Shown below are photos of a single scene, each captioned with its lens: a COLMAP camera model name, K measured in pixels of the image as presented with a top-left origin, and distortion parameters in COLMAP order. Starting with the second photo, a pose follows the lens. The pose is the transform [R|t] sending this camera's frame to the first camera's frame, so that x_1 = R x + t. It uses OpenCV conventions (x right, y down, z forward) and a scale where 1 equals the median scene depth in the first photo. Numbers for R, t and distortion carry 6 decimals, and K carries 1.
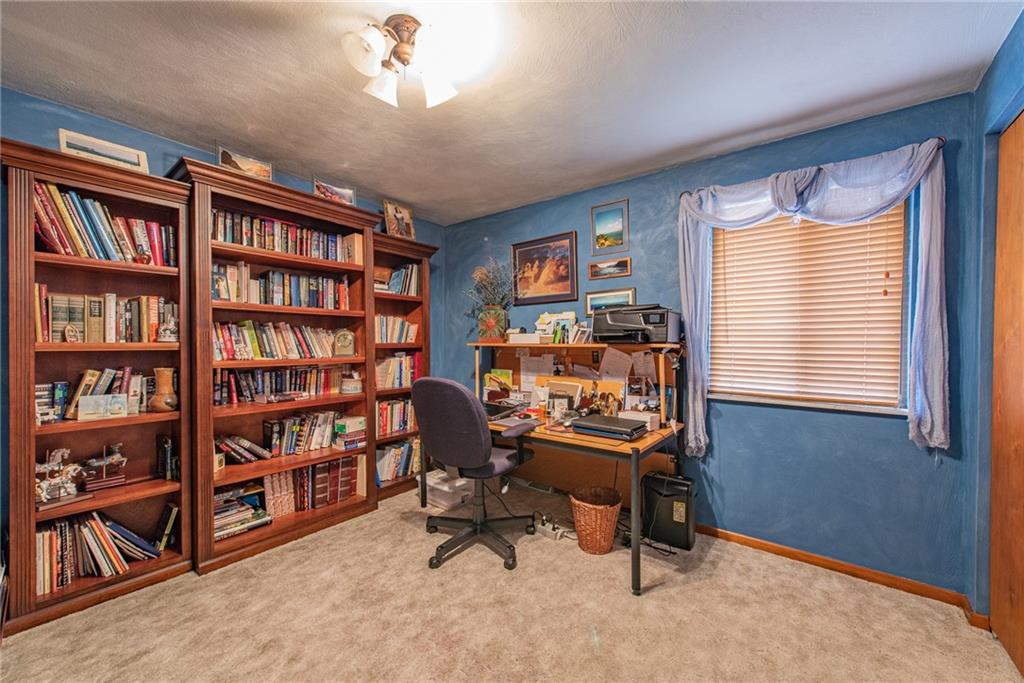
lens RADIAL K [[397.0, 0, 512.5], [0, 397.0, 344.7], [0, 0, 1]] dist [-0.002679, -0.000267]
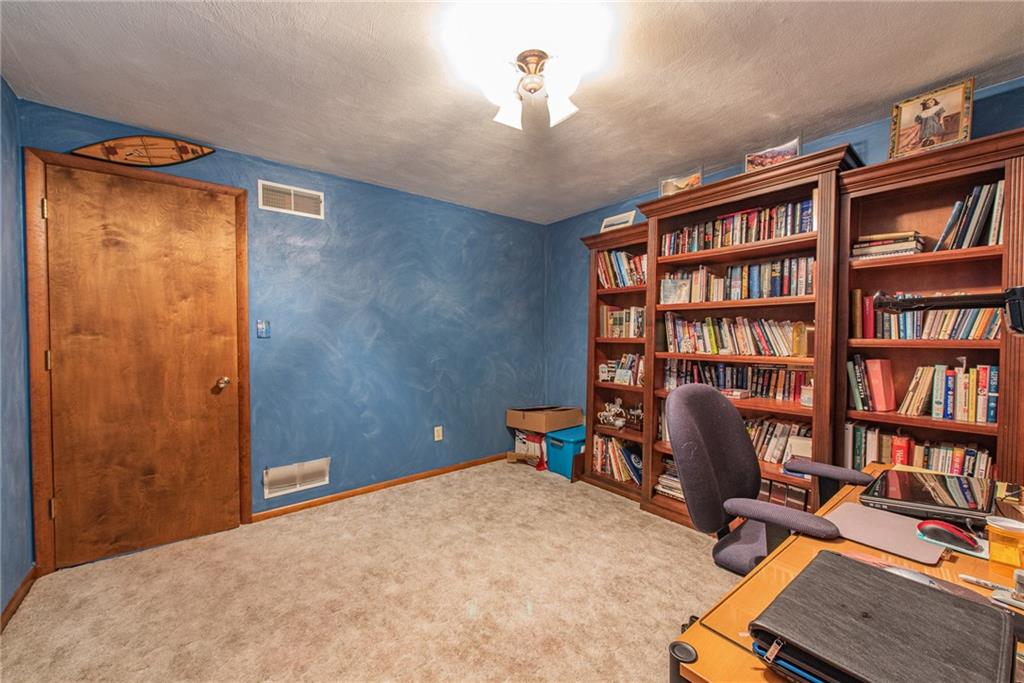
lens RADIAL K [[397.0, 0, 510.3], [0, 397.0, 342.7], [0, 0, 1]] dist [-0.002679, -0.000267]
pose [[-0.236594, 0.014621, -0.971498, 0.499930], [-0.006550, 0.999840, 0.016643, -0.006429], [0.971586, 0.010300, -0.236461, 0.697139]]
